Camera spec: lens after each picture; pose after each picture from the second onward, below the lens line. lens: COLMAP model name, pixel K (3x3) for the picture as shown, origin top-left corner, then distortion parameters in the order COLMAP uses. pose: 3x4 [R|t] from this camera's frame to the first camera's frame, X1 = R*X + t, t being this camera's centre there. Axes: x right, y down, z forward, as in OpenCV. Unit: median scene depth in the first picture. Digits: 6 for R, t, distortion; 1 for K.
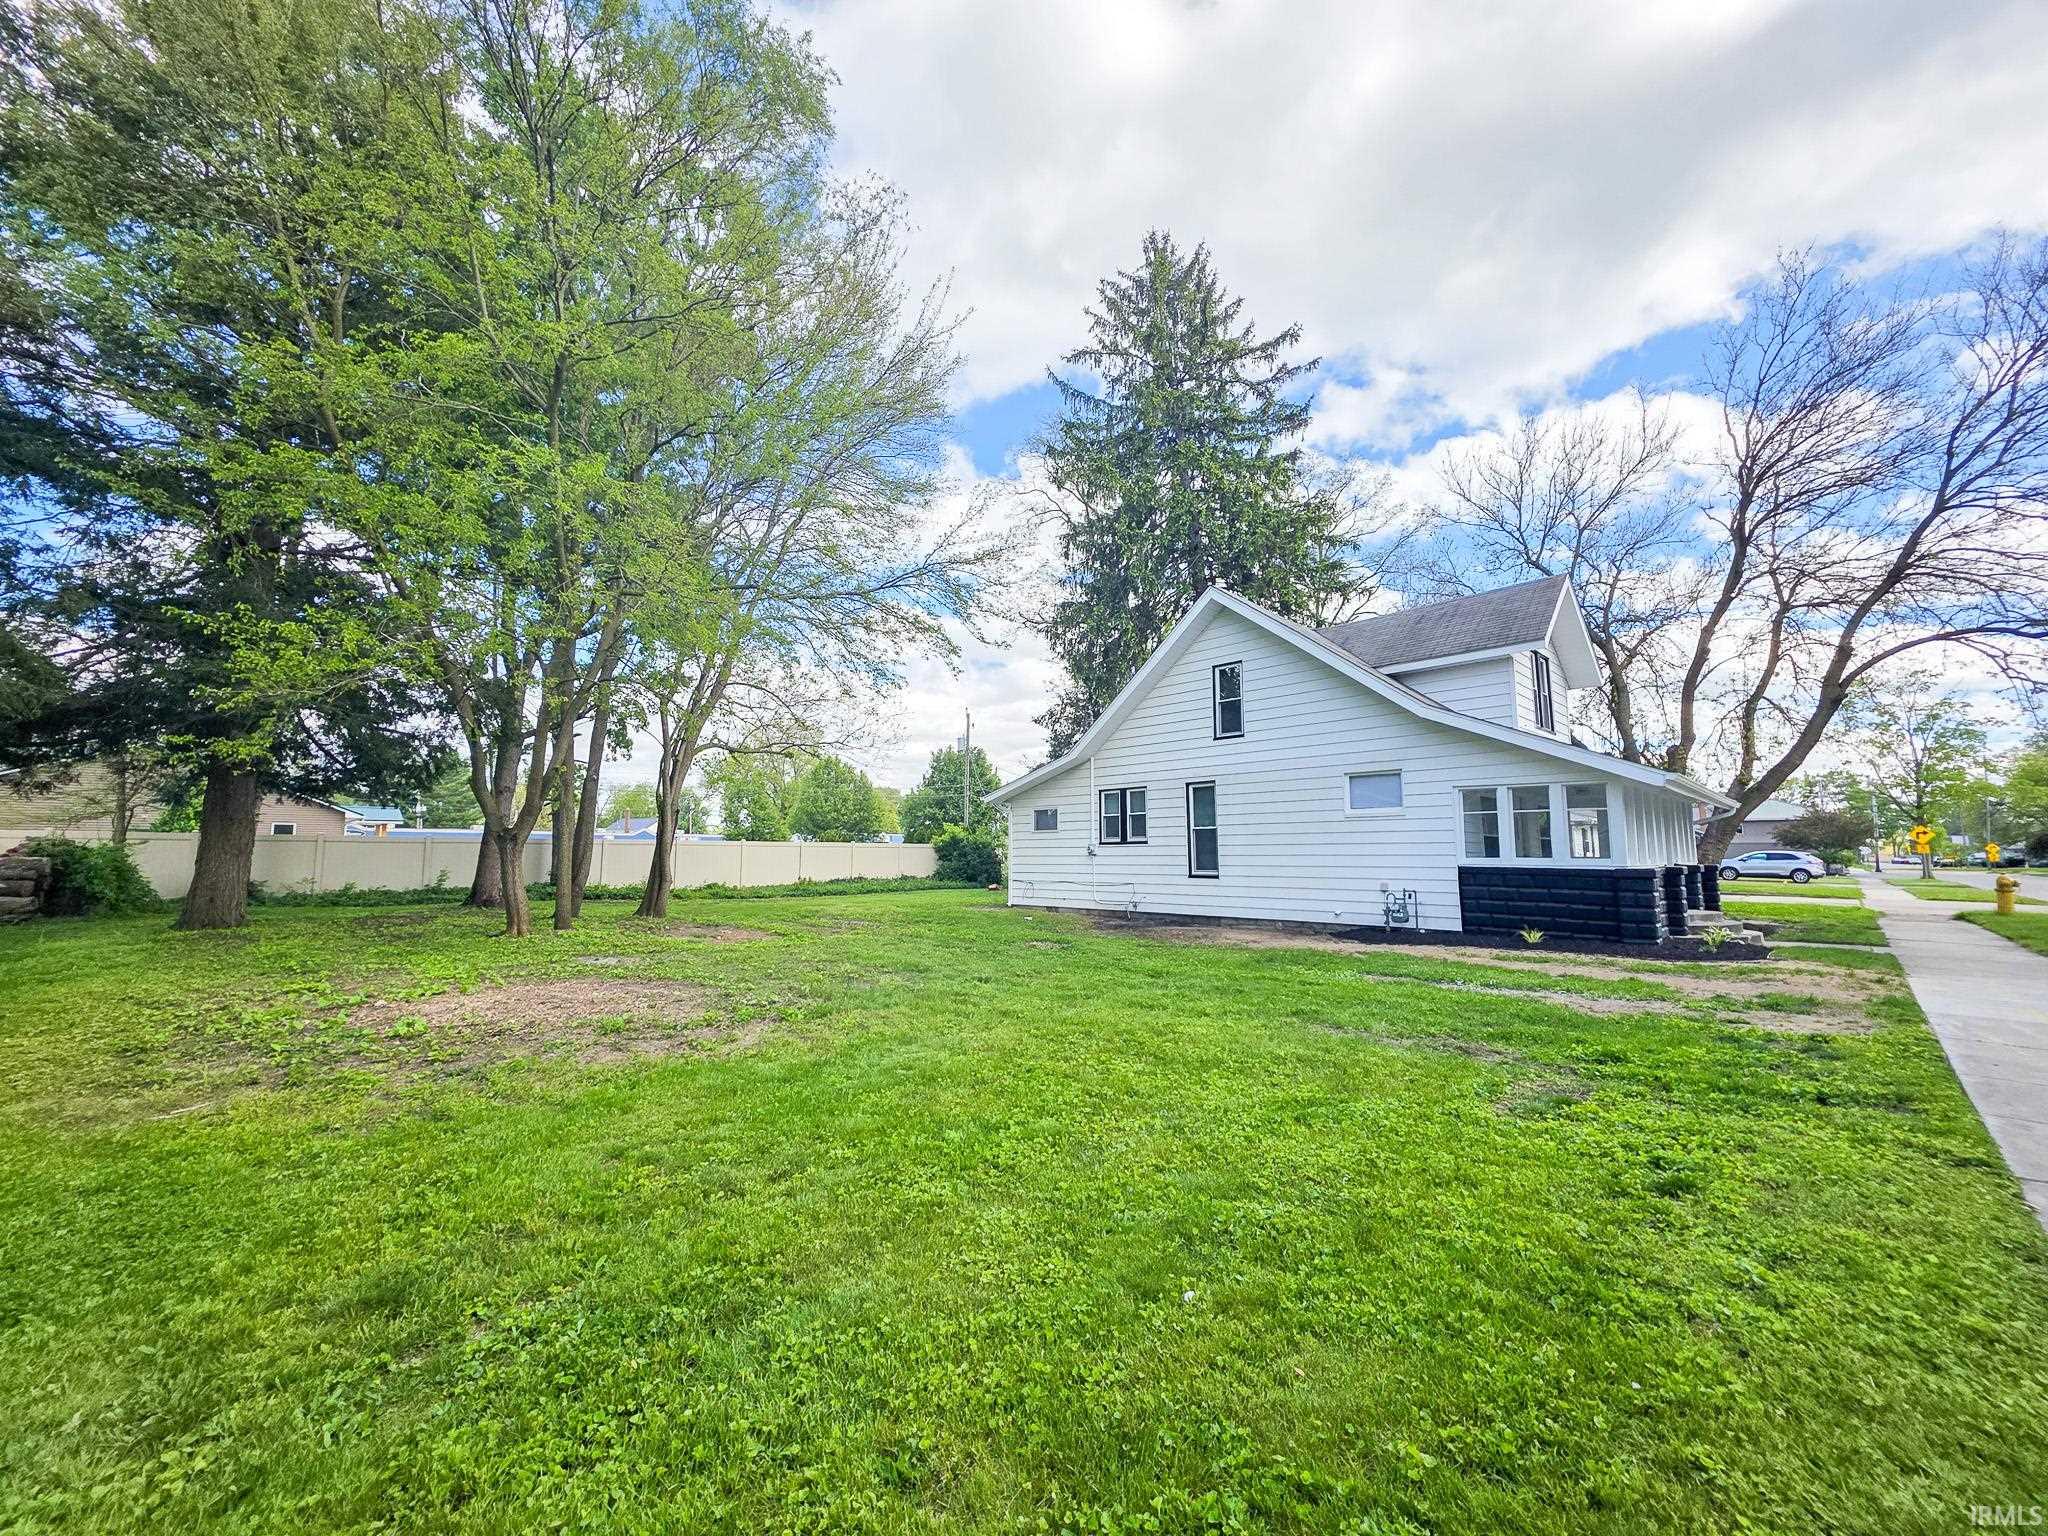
lens RADIAL K [[817.4, 0, 1033.2], [0, 817.4, 775.4], [0, 0, 1]] dist [0.002950, -0.000099]
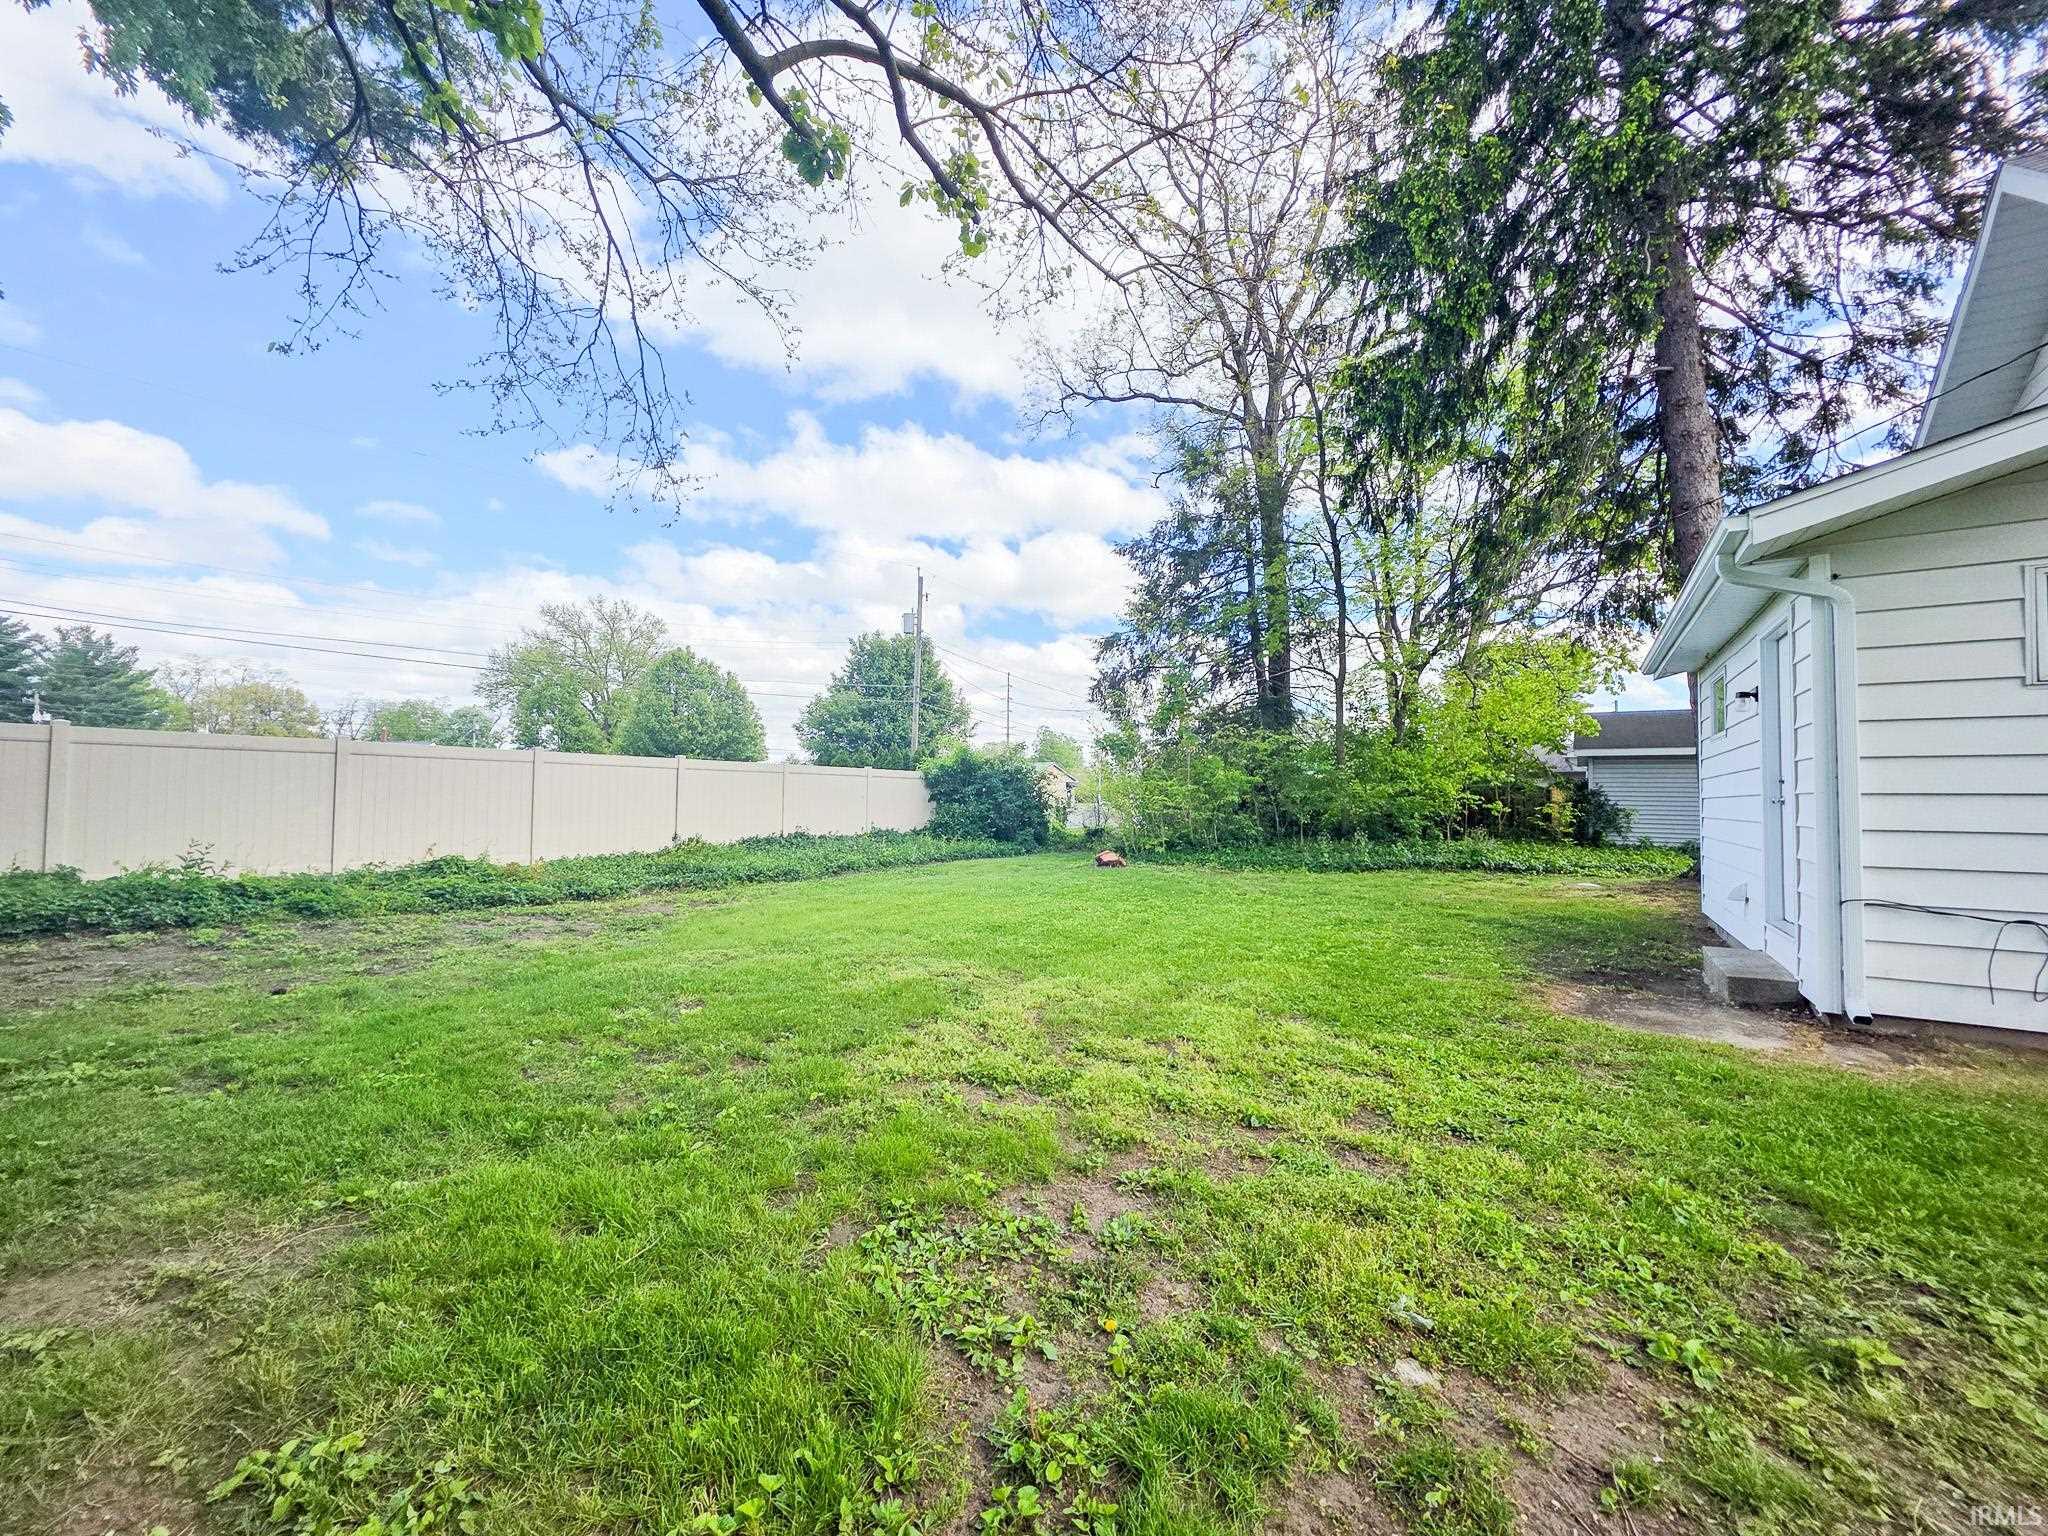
lens RADIAL K [[817.4, 0, 1033.2], [0, 817.4, 775.4], [0, 0, 1]] dist [0.002950, -0.000099]
pose [[0.981157, 0.017498, 0.192420, -0.133167], [-0.031693, 0.996977, 0.070939, 0.039160], [-0.190597, -0.075700, 0.978745, 0.388112]]
